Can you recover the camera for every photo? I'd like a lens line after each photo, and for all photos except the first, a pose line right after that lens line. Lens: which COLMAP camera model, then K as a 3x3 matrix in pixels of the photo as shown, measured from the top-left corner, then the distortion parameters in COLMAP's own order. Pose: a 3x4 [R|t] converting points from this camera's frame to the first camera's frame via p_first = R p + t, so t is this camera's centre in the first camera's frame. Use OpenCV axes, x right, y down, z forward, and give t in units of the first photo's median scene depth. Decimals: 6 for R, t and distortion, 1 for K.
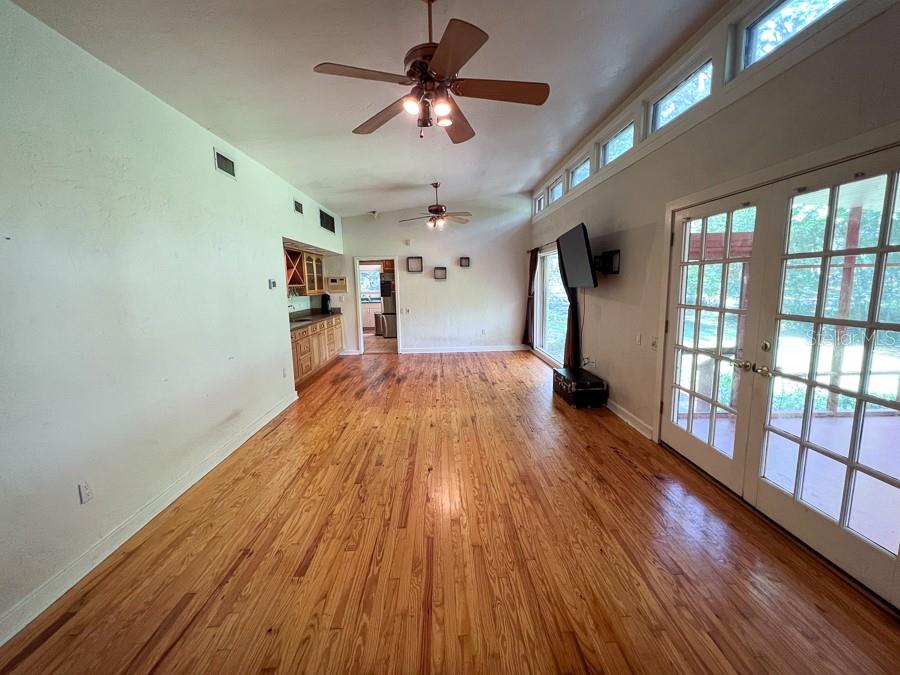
lens RADIAL K [[375.8, 0, 442.8], [0, 375.8, 334.6], [0, 0, 1]] dist [-0.000709, -0.000291]
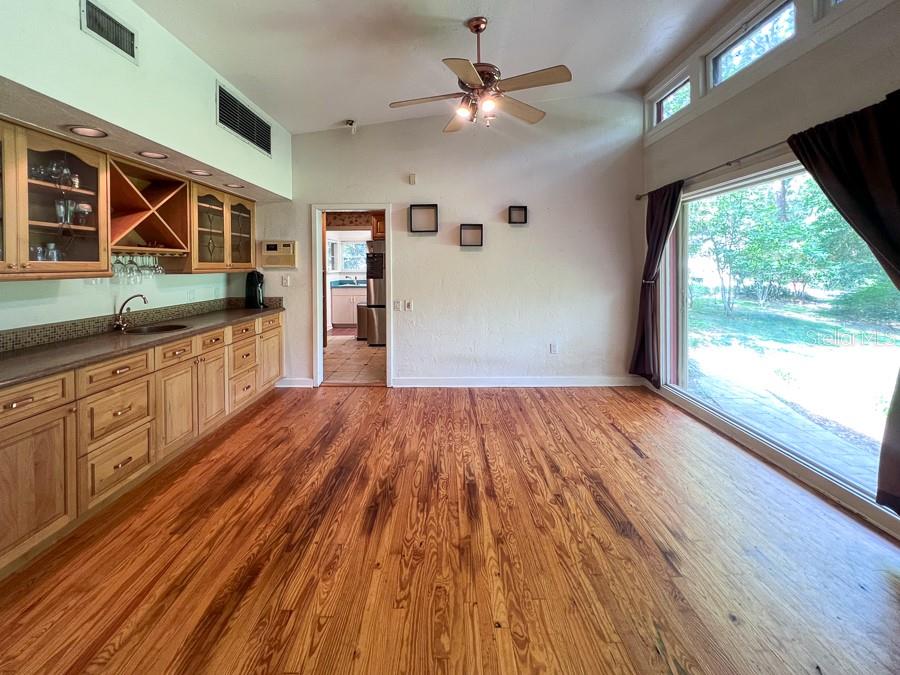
lens RADIAL K [[381.1, 0, 448.7], [0, 381.1, 268.1], [0, 0, 1]] dist [0.004144, 0.000112]
pose [[0.999886, 0.014471, -0.004360, -0.060820], [-0.014925, 0.990833, -0.134268, -0.077639], [0.002377, 0.134318, 0.990935, 0.814892]]
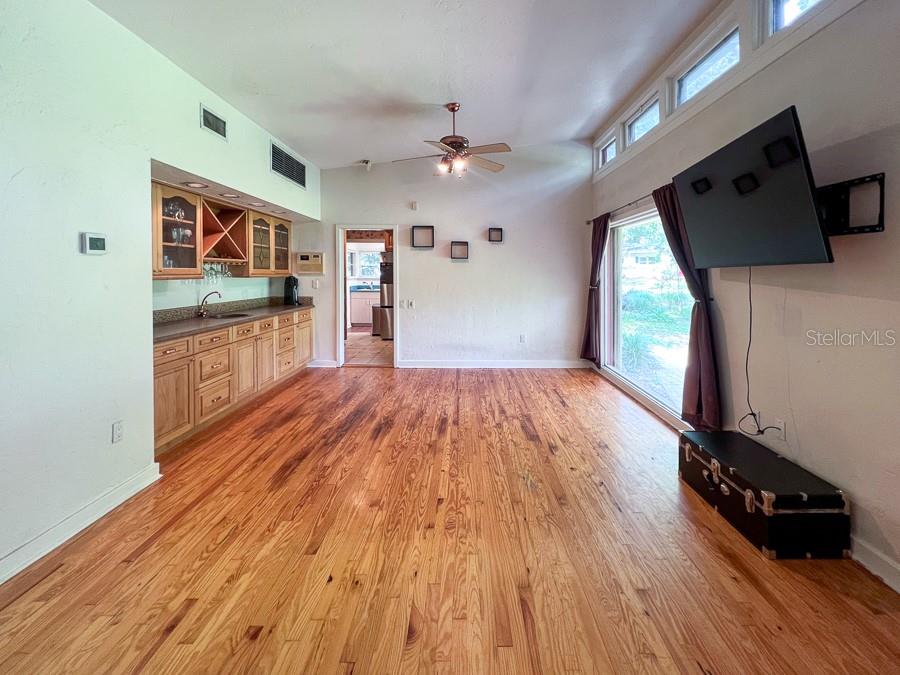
lens RADIAL K [[375.8, 0, 466.5], [0, 375.8, 280.0], [0, 0, 1]] dist [-0.000709, -0.000291]
pose [[0.999711, 0.024016, -0.000772, 0.013976], [-0.023927, 0.992078, -0.123322, -0.043784], [-0.002196, 0.123305, 0.992366, 0.561803]]
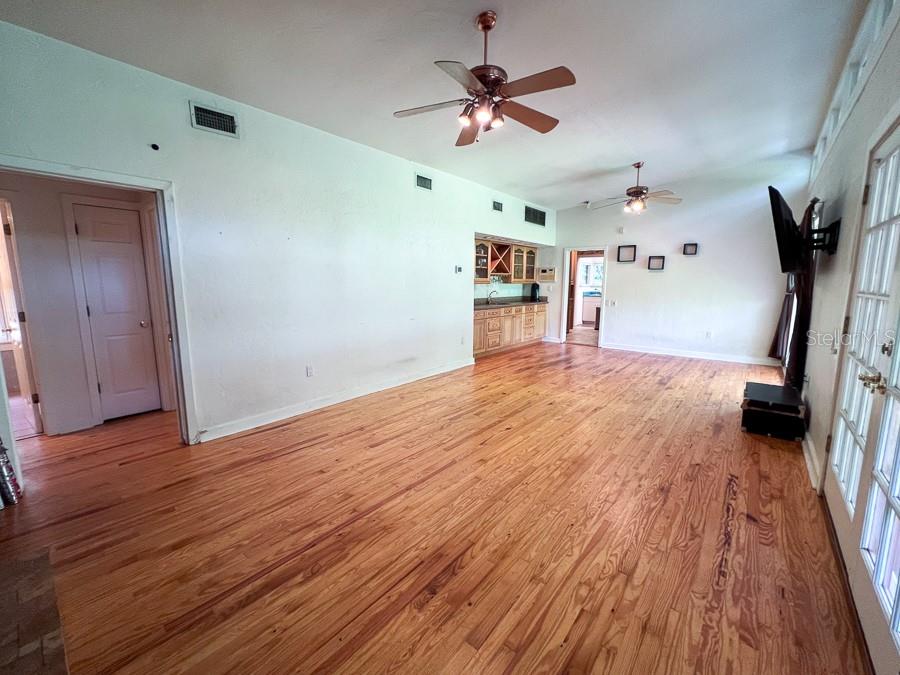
lens RADIAL K [[375.8, 0, 431.2], [0, 375.8, 332.1], [0, 0, 1]] dist [-0.000709, -0.000291]
pose [[0.732512, 0.113549, -0.671217, 0.374204], [-0.114455, 0.992498, 0.042993, 0.035254], [0.671064, 0.045331, 0.740013, -0.001656]]
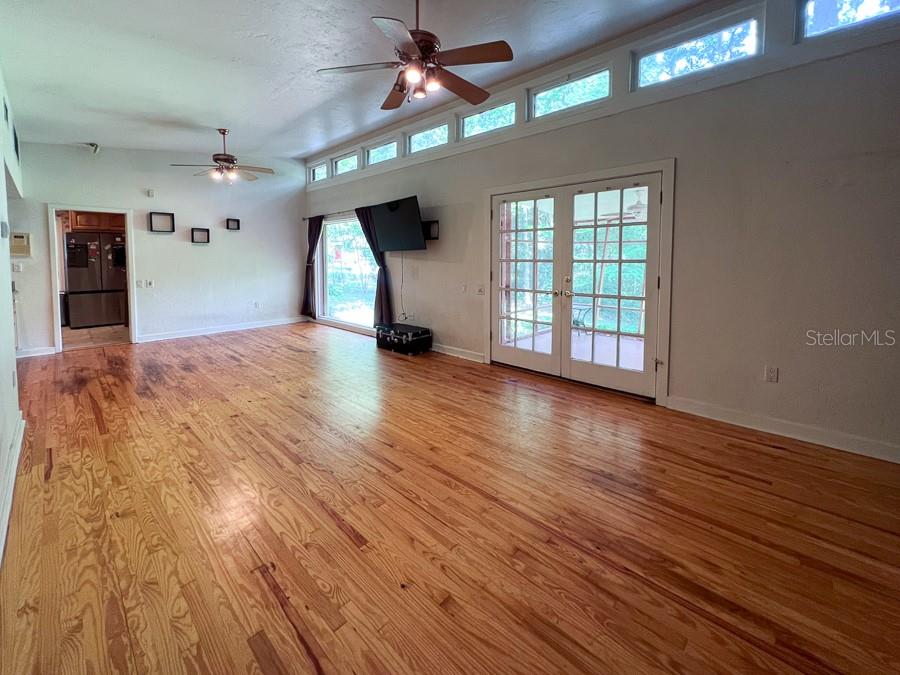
lens RADIAL K [[397.8, 0, 442.9], [0, 397.8, 274.4], [0, 0, 1]] dist [-0.001480, 0.001347]
pose [[0.704639, -0.012320, 0.709459, -0.427268], [0.088635, 0.993546, -0.070779, 0.045942], [-0.704008, 0.112757, 0.701184, 0.068930]]
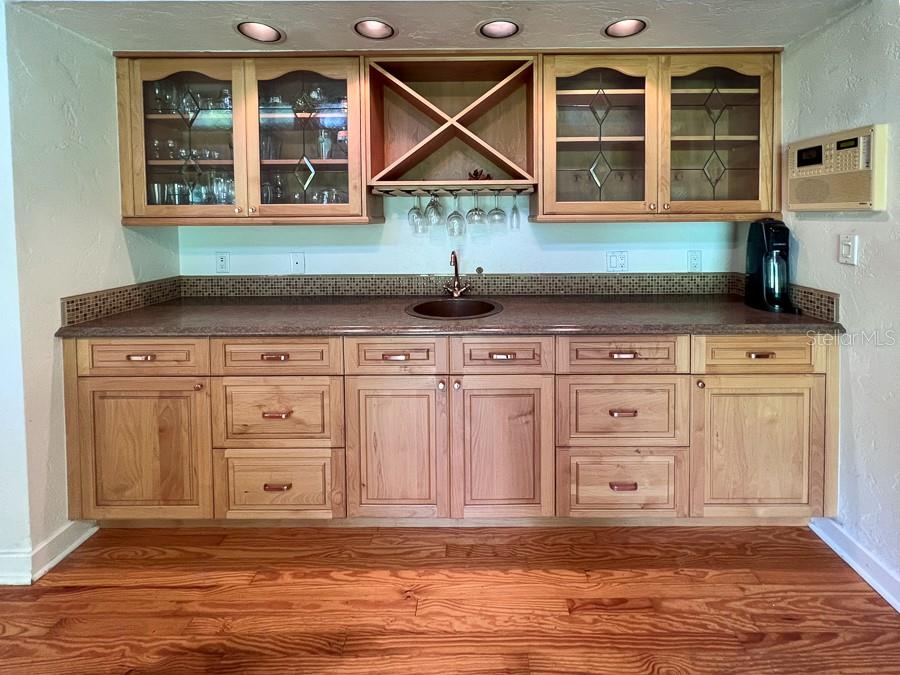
lens RADIAL K [[396.0, 0, 458.2], [0, 396.0, 230.1], [0, 0, 1]] dist [0.010076, 0.000505]
pose [[-0.011104, 0.058356, -0.998234, -0.131610], [-0.135240, 0.989035, 0.059322, -0.165122], [0.990751, 0.135660, -0.003090, 1.470972]]
